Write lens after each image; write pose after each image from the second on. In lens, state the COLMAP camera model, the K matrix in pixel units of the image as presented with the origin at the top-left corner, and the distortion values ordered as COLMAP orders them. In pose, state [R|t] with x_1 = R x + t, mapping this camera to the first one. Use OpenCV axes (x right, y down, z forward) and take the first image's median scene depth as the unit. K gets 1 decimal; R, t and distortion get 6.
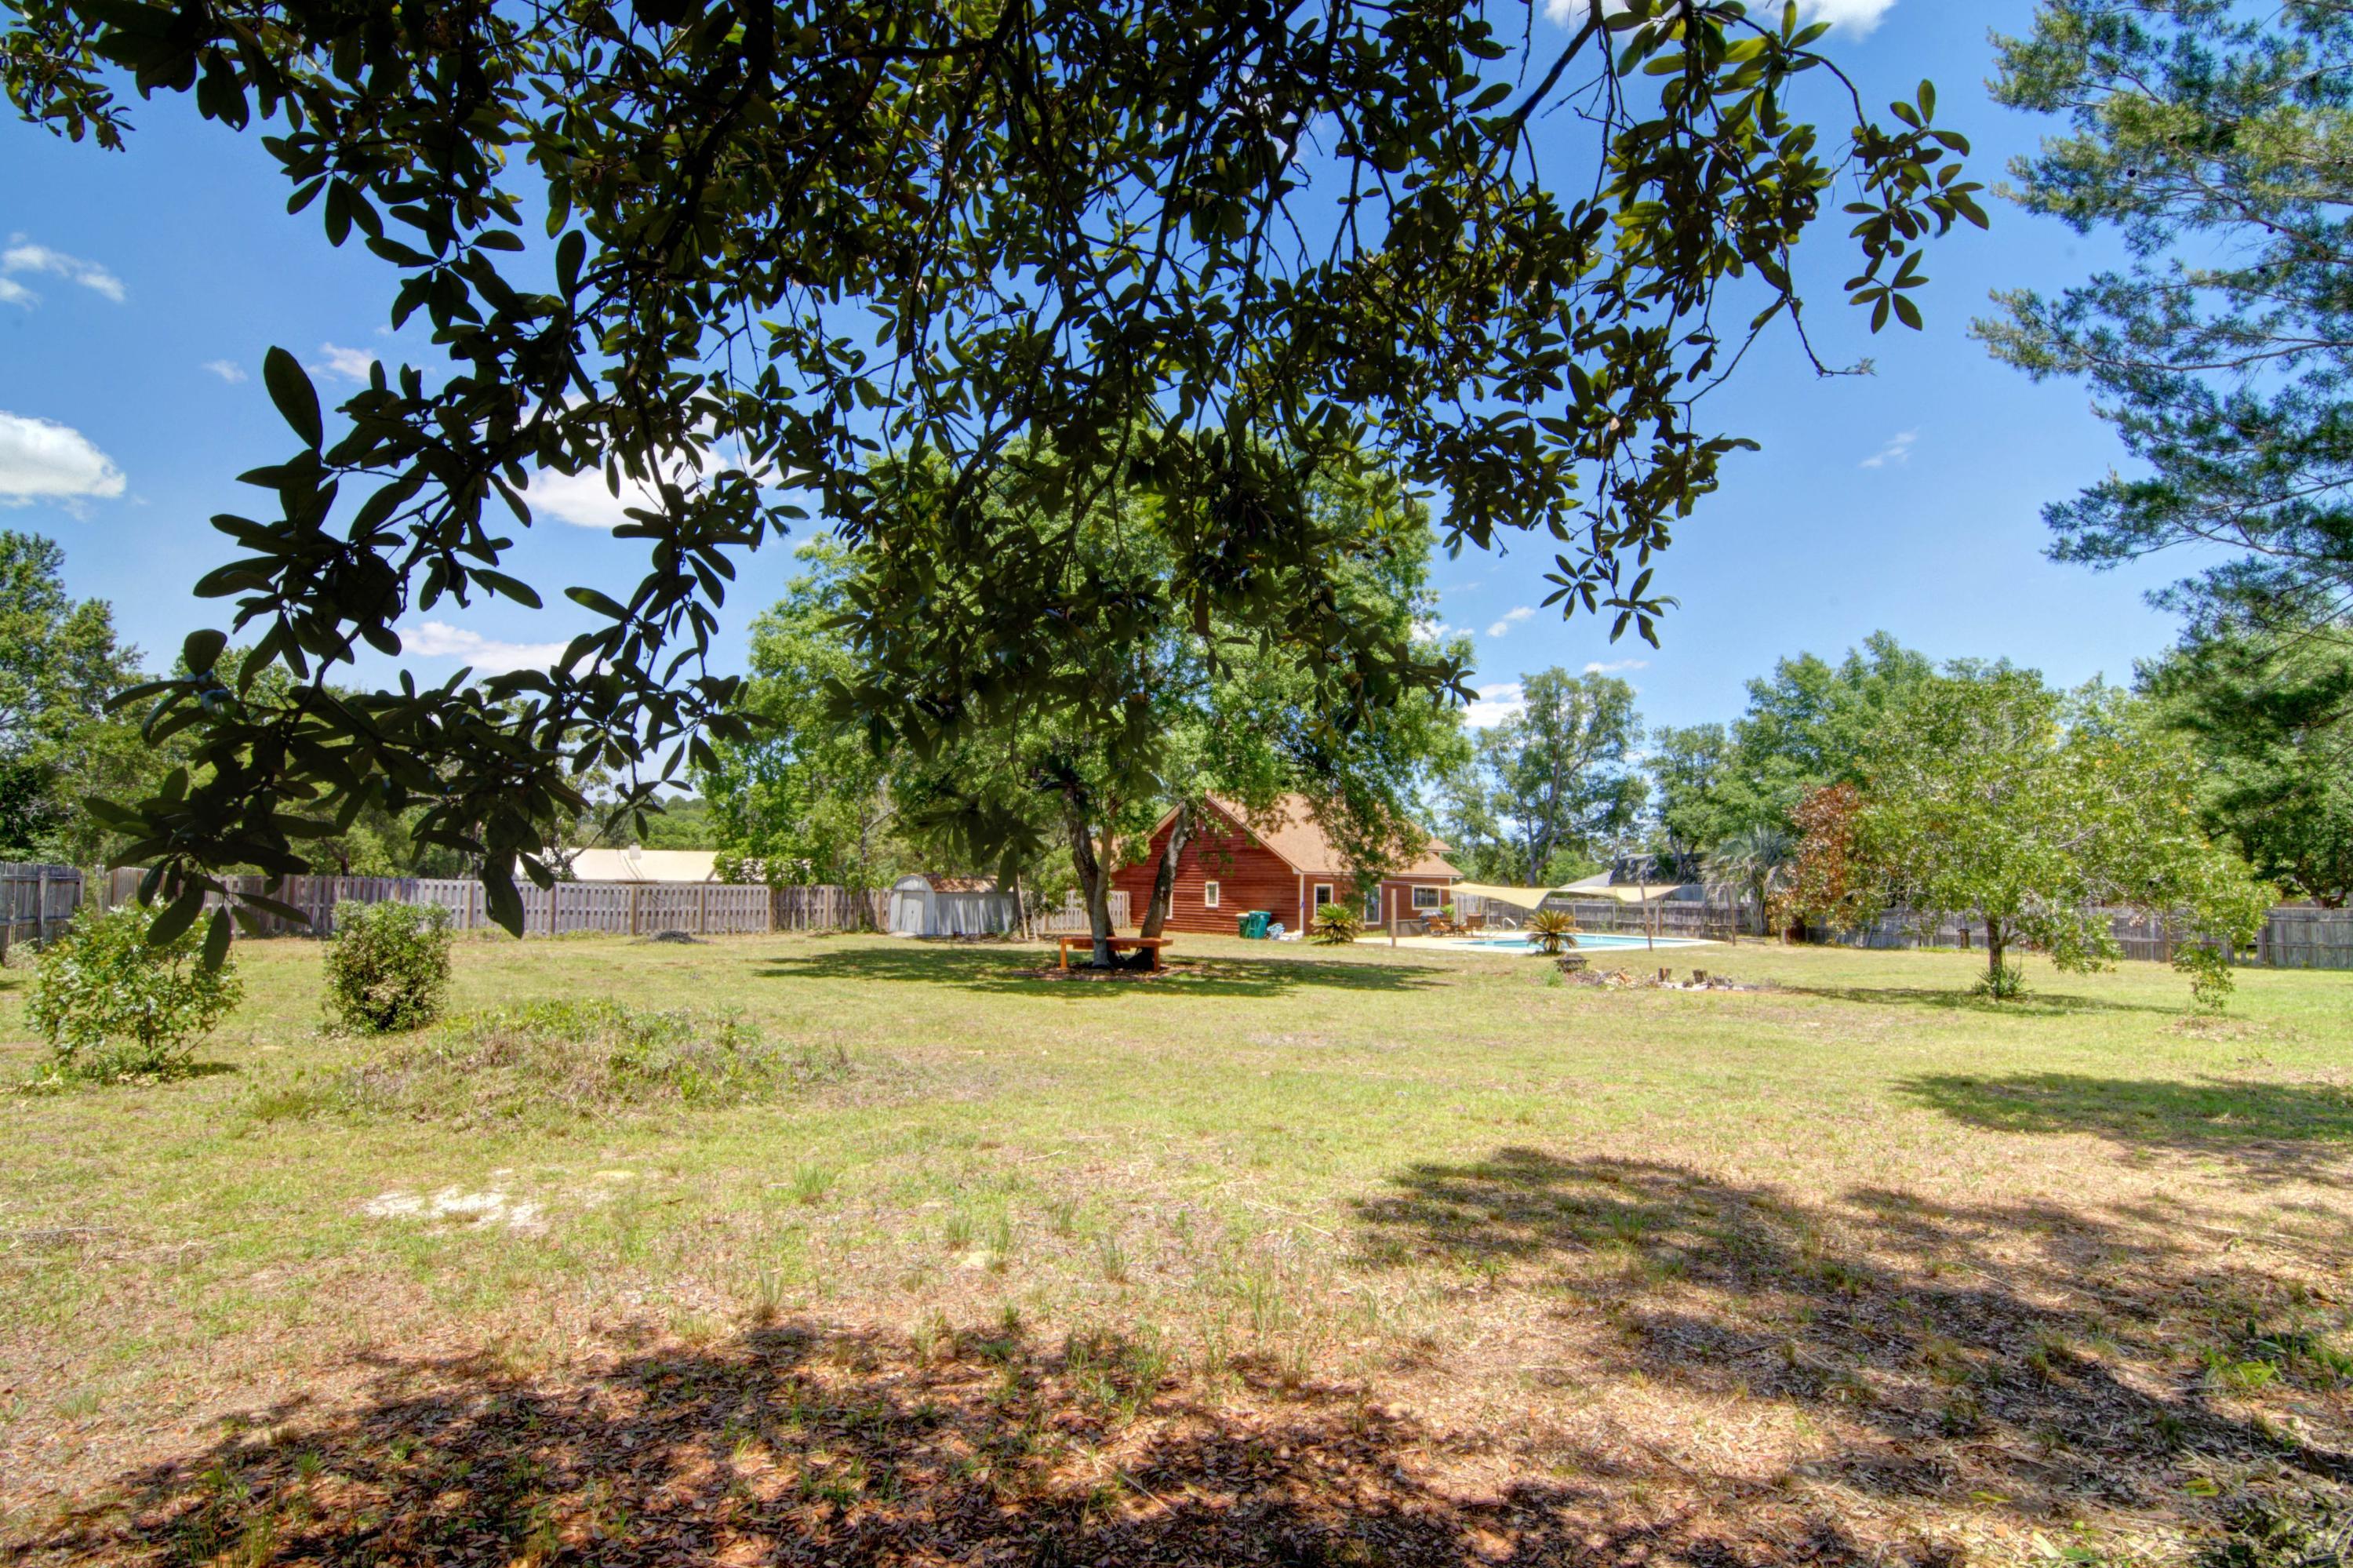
lens RADIAL K [[1134.9, 0, 1172.2], [0, 1134.9, 775.5], [0, 0, 1]] dist [-0.003312, -0.011777]
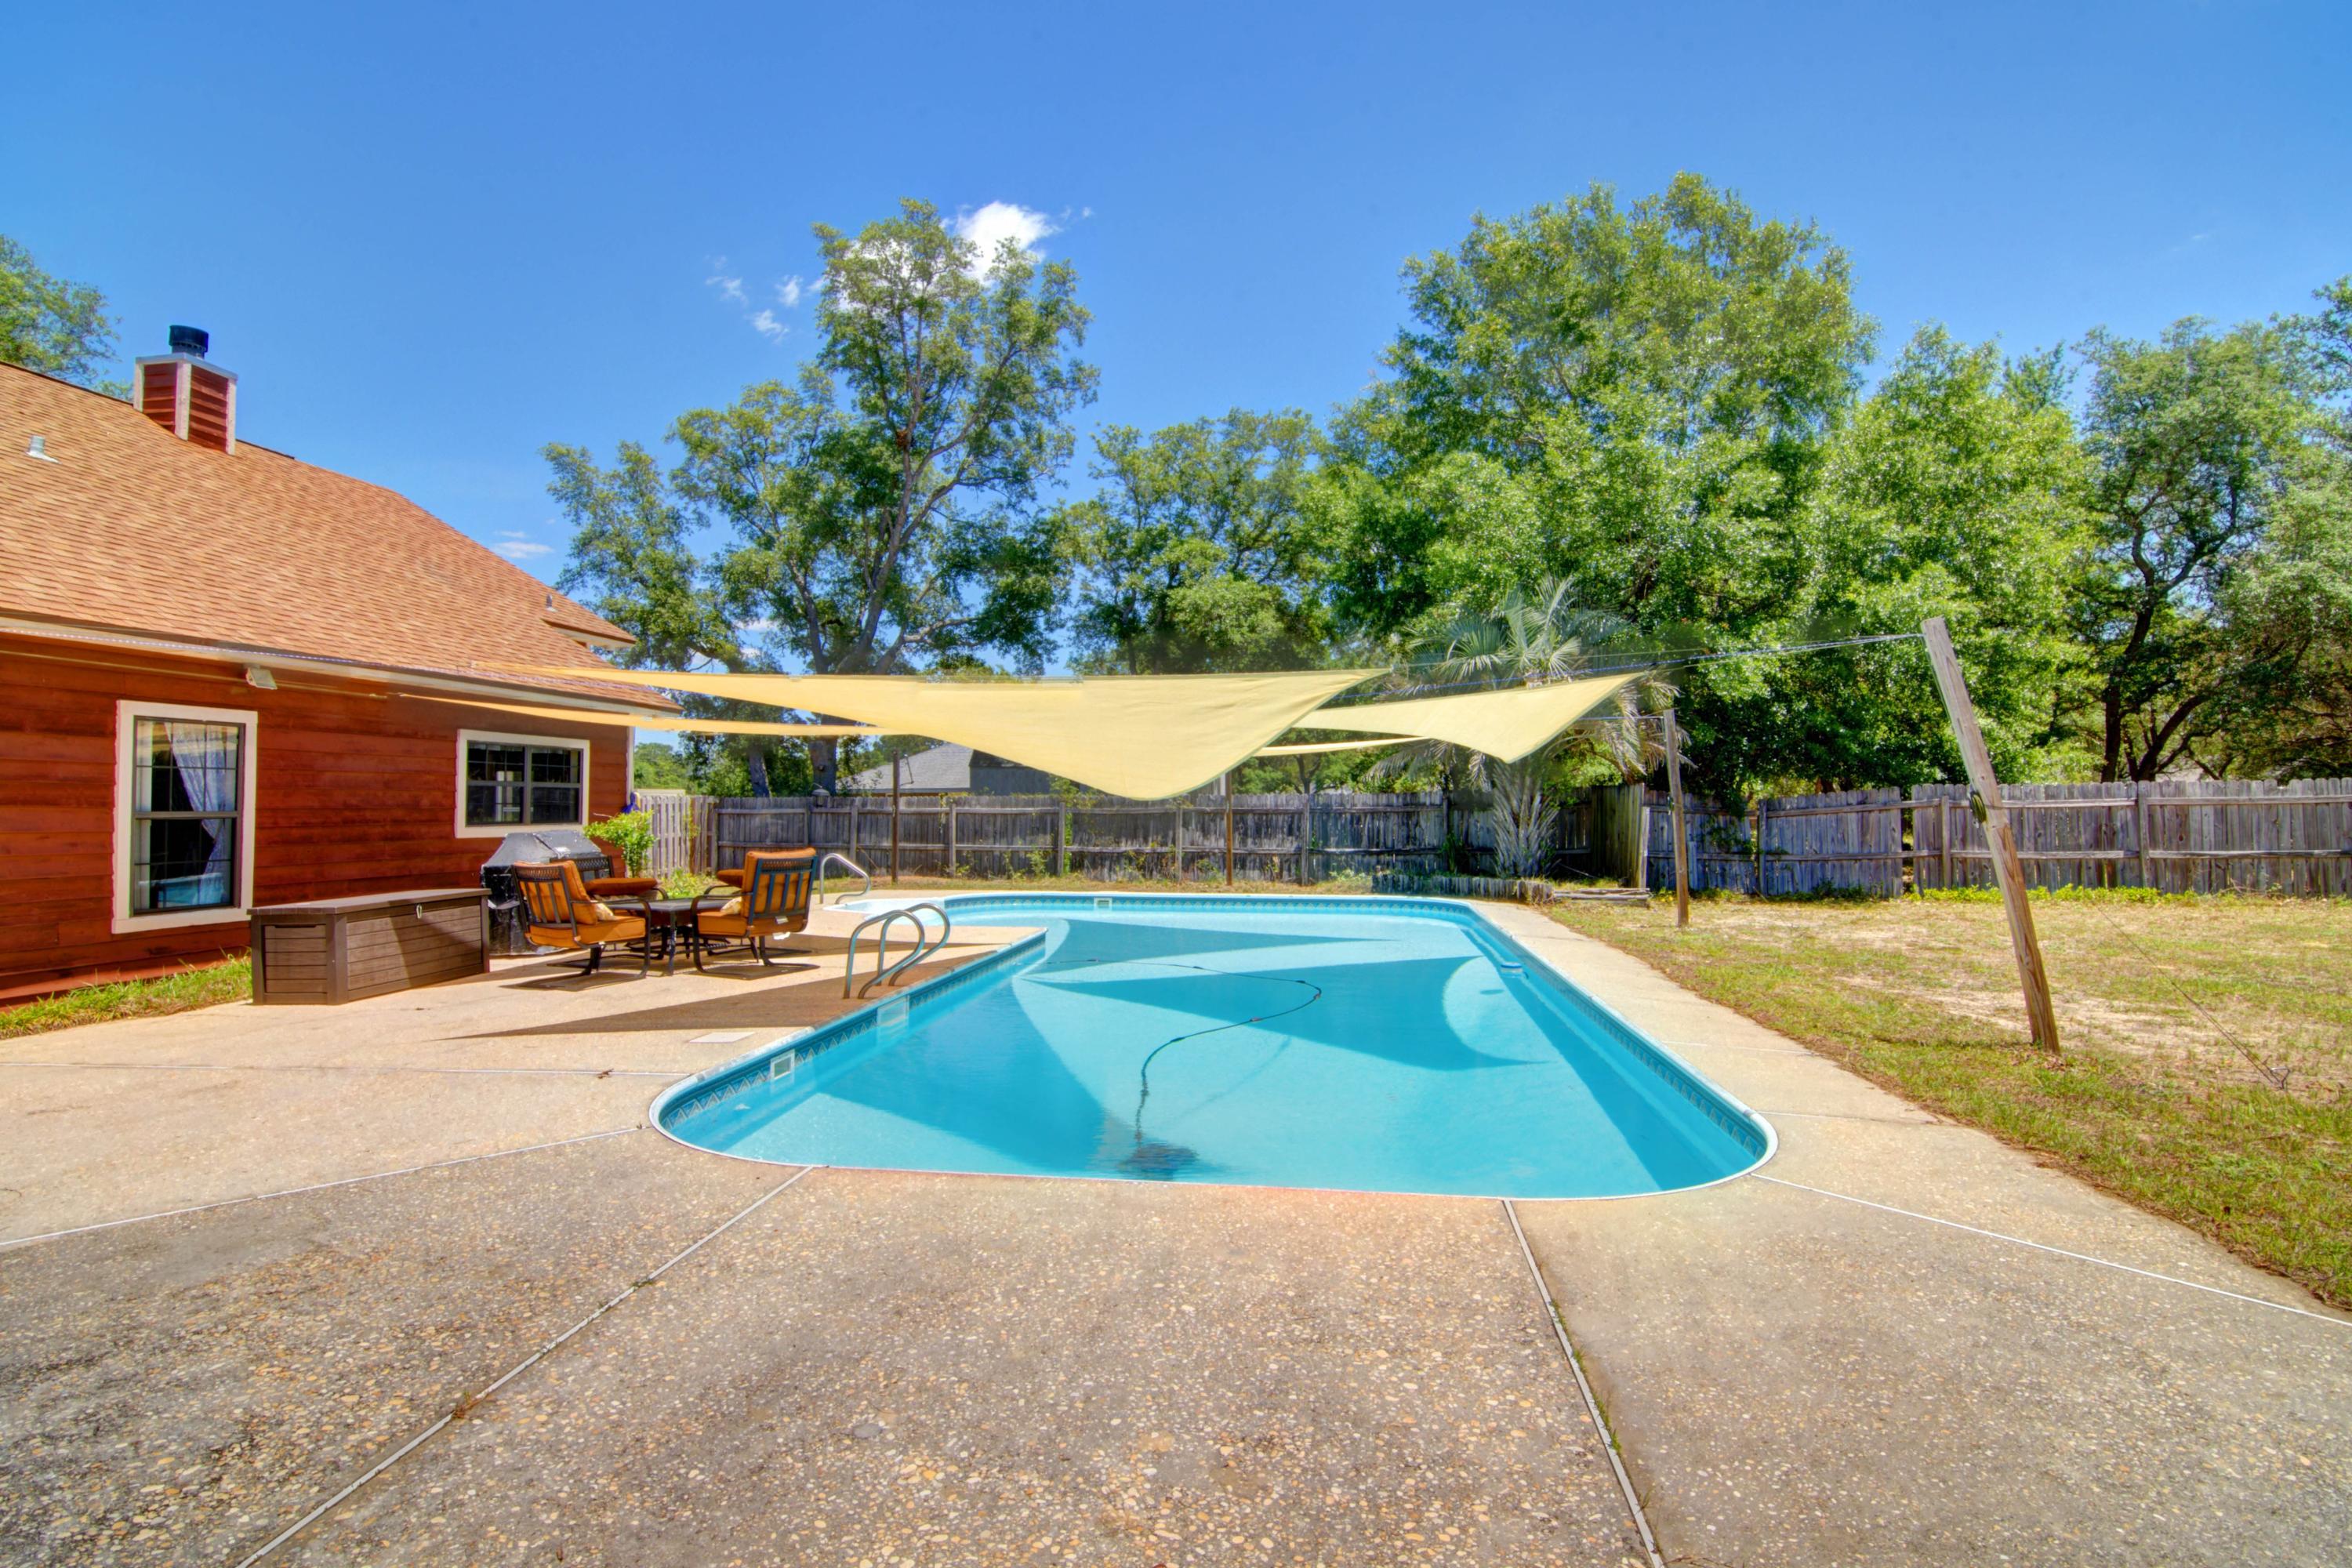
lens RADIAL K [[1134.4, 0, 1171.7], [0, 1134.4, 775.5], [0, 0, 1]] dist [-0.003312, -0.011777]
pose [[0.752308, -0.003767, 0.658801, 0.174936], [-0.049284, 0.996860, 0.061979, 0.085543], [-0.656966, -0.079096, 0.749760, 0.768962]]
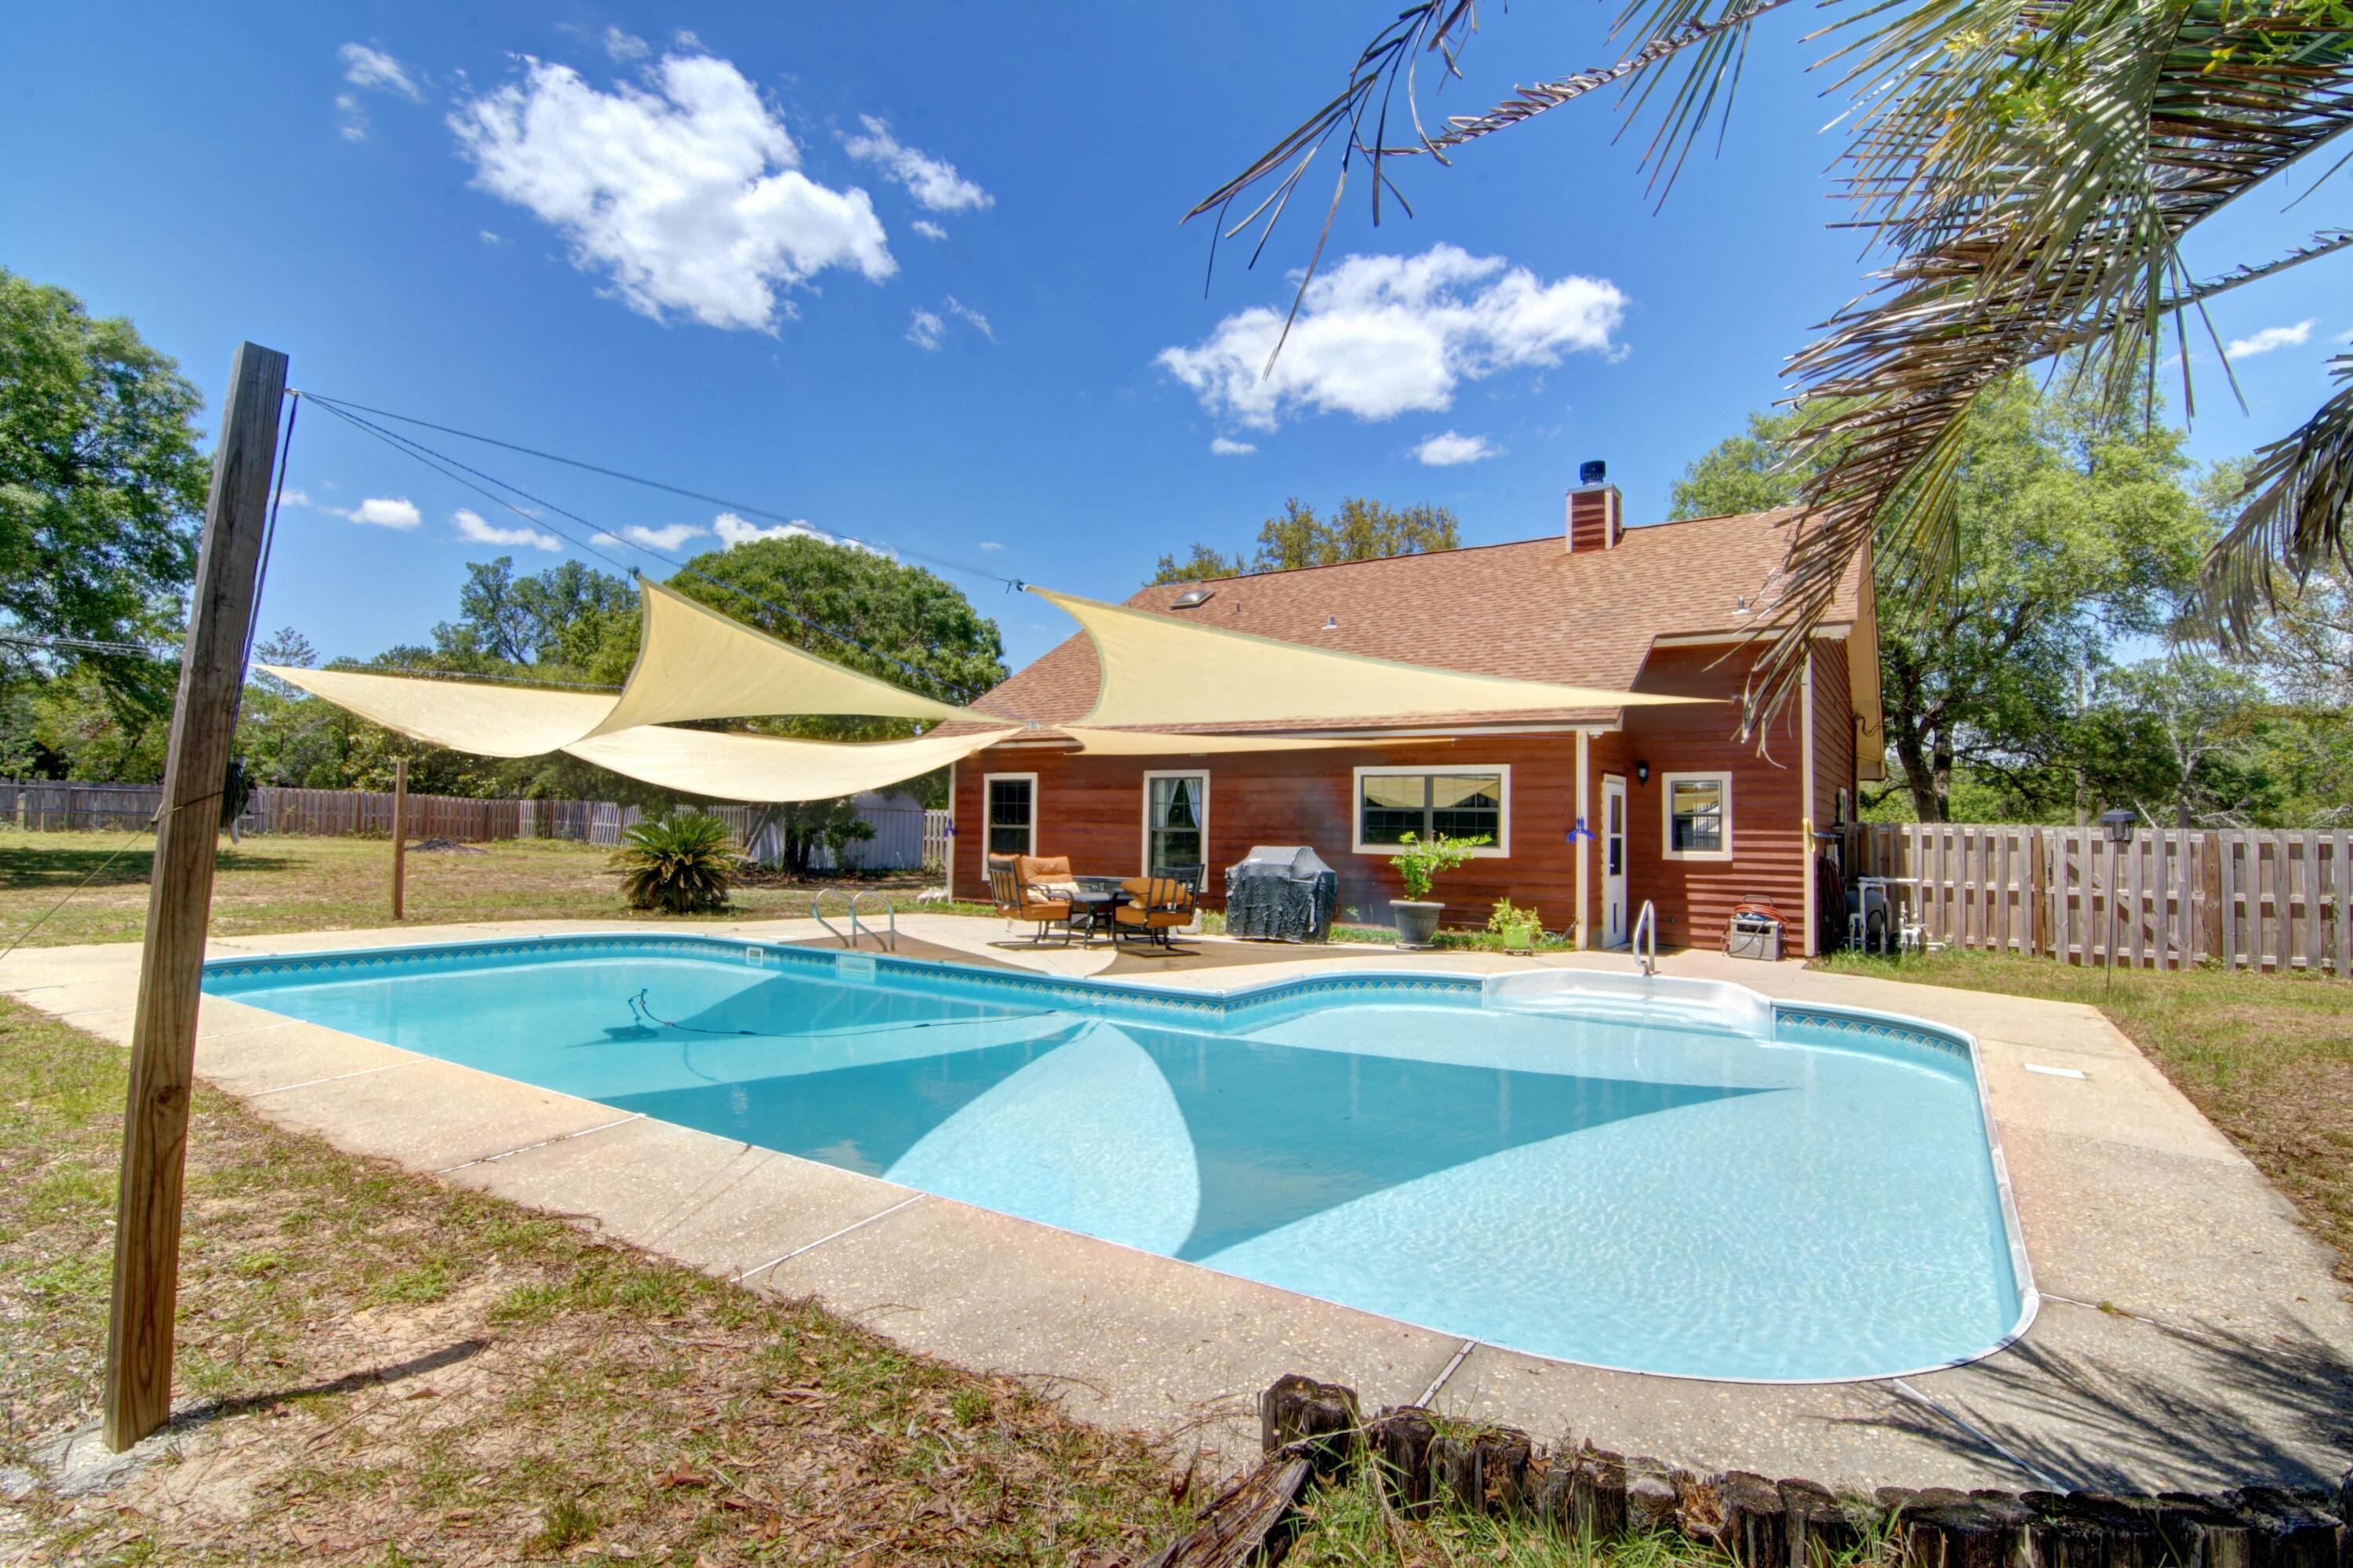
lens RADIAL K [[1134.9, 0, 1172.2], [0, 1134.9, 775.5], [0, 0, 1]] dist [-0.003312, -0.011777]
pose [[0.275022, -0.059223, -0.959612, 0.499108], [0.083002, 0.995837, -0.037670, 0.107824], [0.957848, -0.069289, 0.278793, 0.917591]]
